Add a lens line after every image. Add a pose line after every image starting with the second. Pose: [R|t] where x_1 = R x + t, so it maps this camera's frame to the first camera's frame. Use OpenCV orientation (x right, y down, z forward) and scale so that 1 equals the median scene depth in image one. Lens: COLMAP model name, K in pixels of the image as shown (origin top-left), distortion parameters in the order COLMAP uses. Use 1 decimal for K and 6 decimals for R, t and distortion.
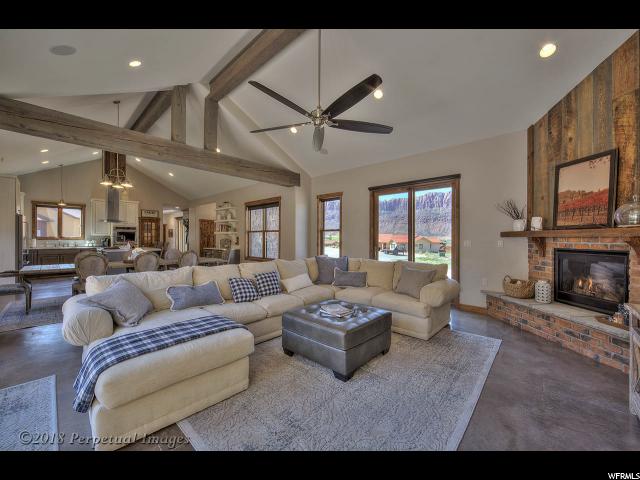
lens RADIAL K [[251.2, 0, 319.2], [0, 251.2, 238.4], [0, 0, 1]] dist [-0.000823, -0.000094]
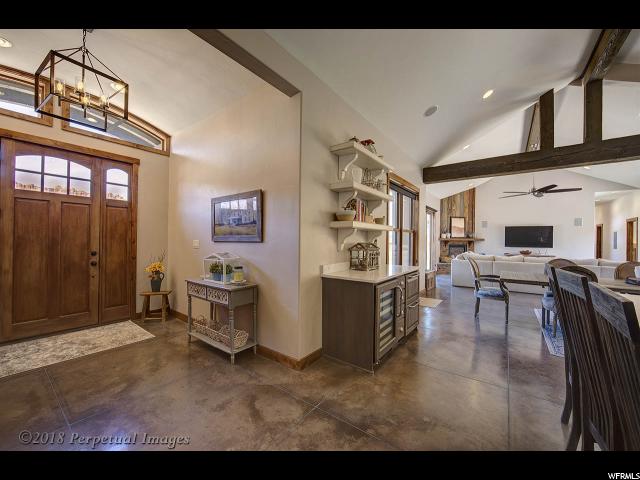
lens RADIAL K [[251.2, 0, 319.2], [0, 251.2, 238.4], [0, 0, 1]] dist [-0.000823, -0.000094]
pose [[-0.100717, -0.004487, 0.994905, -1.768166], [-0.013365, 0.999906, 0.003157, -0.015834], [-0.994825, -0.012979, -0.100768, 2.677740]]
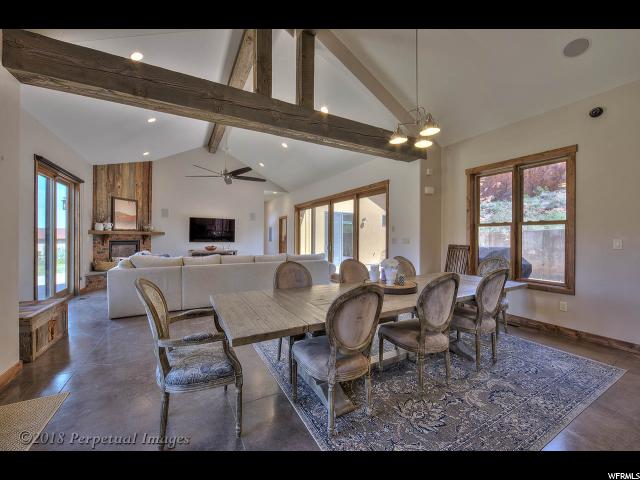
lens RADIAL K [[251.5, 0, 319.3], [0, 251.5, 237.1], [0, 0, 1]] dist [-0.000566, 0.000043]
pose [[-0.948155, -0.014157, 0.317493, -1.082525], [-0.014312, 0.999896, 0.001843, -0.007251], [-0.317486, -0.002796, -0.948259, 2.162482]]
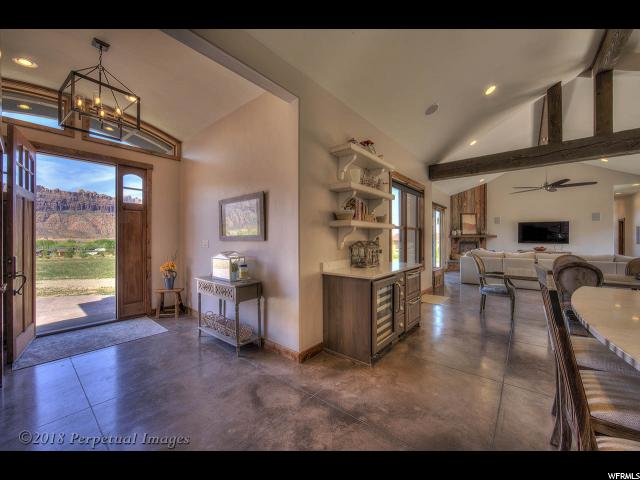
lens RADIAL K [[251.5, 0, 319.3], [0, 251.5, 237.1], [0, 0, 1]] dist [-0.000566, 0.000043]
pose [[-0.053125, -0.004656, 0.998577, -1.803980], [-0.001238, 0.999989, 0.004596, -0.017040], [-0.998587, -0.000992, -0.053130, 2.643671]]
